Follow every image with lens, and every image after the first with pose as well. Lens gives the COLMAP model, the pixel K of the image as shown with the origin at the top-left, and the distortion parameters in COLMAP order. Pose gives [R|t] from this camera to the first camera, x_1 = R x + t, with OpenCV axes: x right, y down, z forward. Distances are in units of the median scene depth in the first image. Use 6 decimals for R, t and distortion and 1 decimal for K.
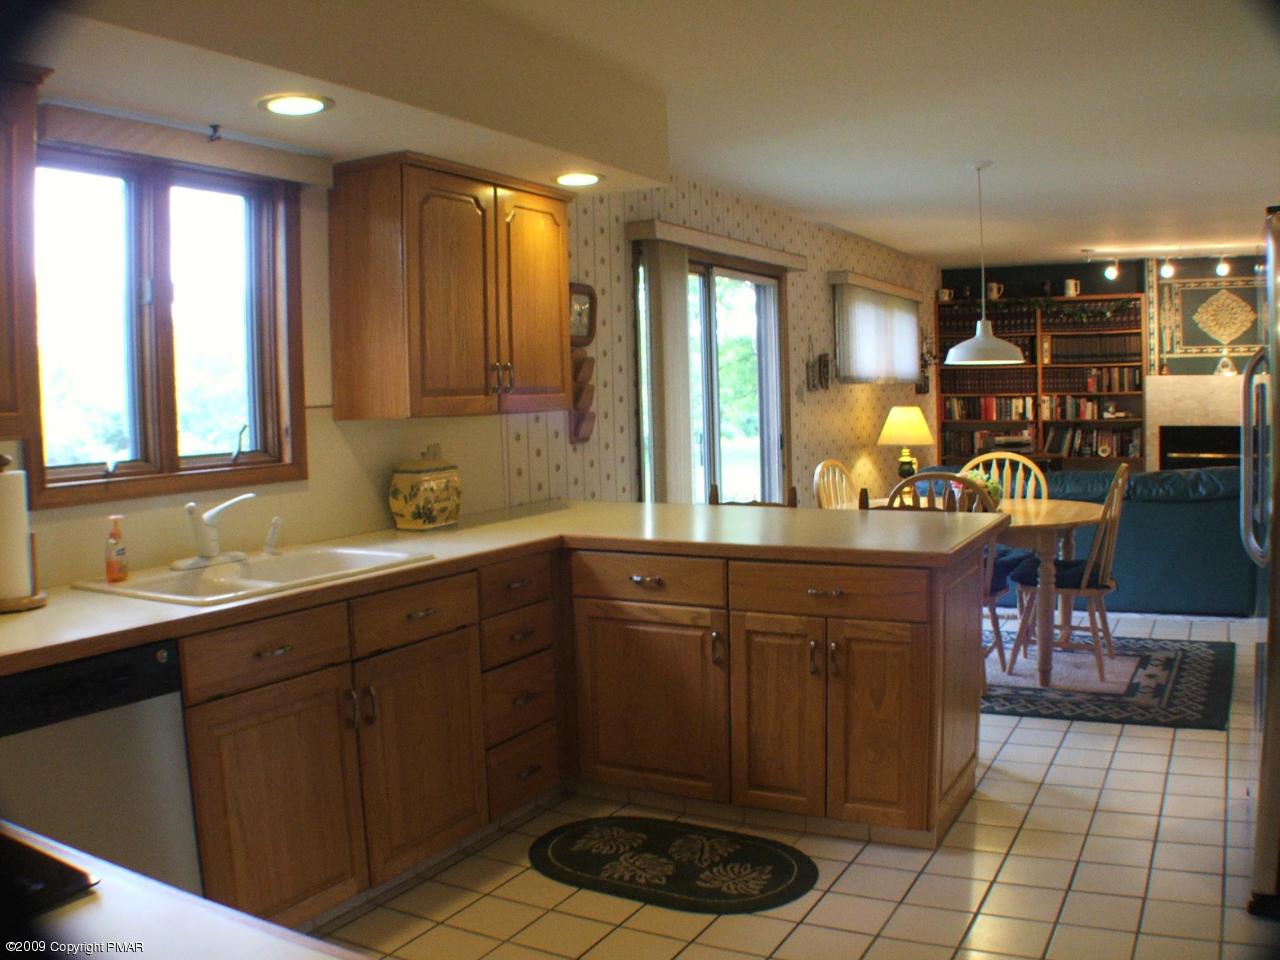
lens RADIAL K [[1146.6, 0, 649.7], [0, 1146.6, 478.9], [0, 0, 1]] dist [-0.286957, 0.155648]
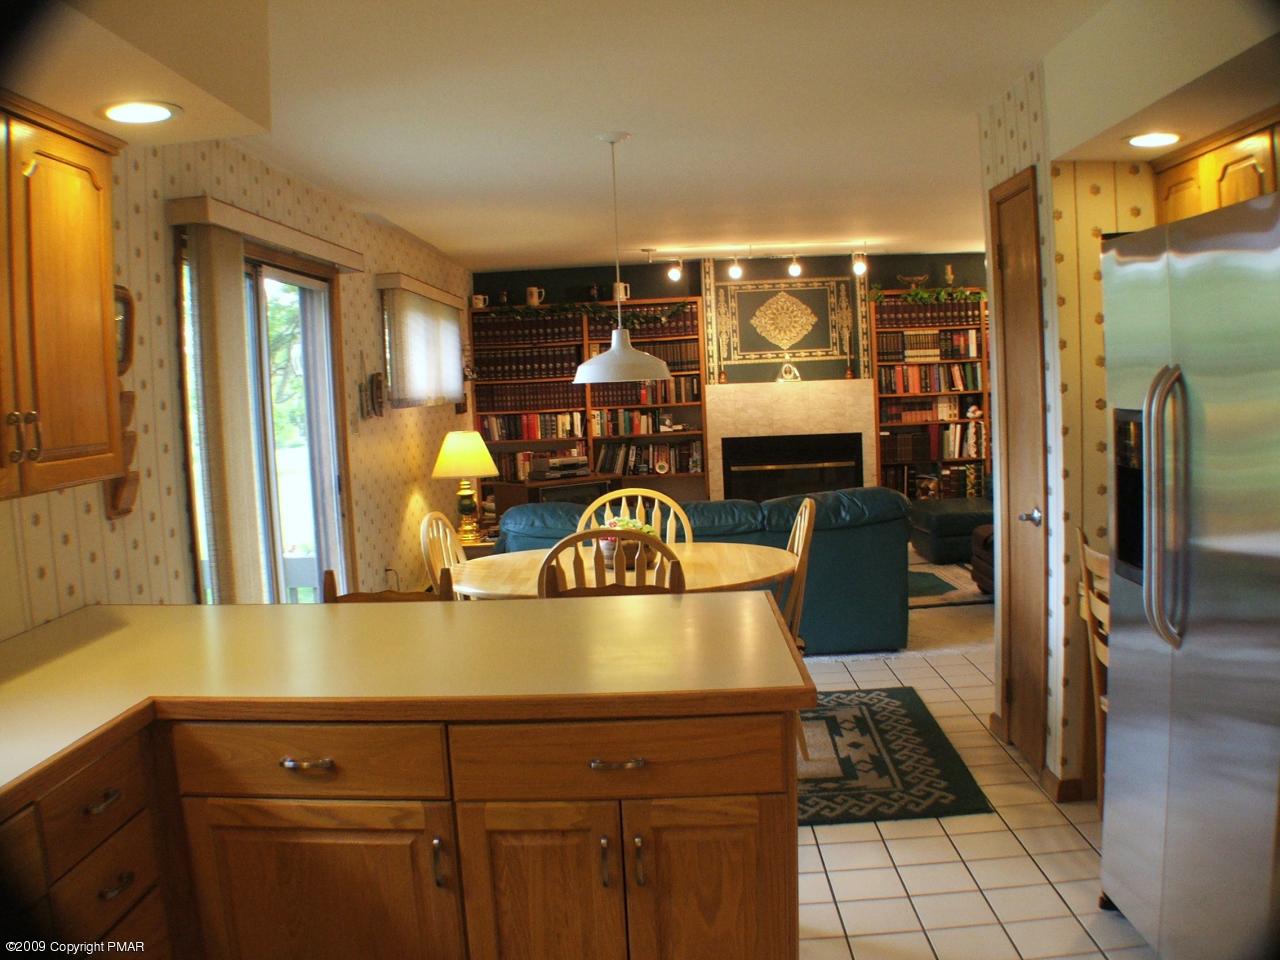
lens RADIAL K [[1146.6, 0, 649.7], [0, 1146.6, 478.9], [0, 0, 1]] dist [-0.286957, 0.155648]
pose [[0.888683, -0.050149, 0.455771, -0.042384], [0.054454, 0.998509, 0.003689, -0.023420], [-0.455276, 0.021540, 0.890090, 0.167479]]
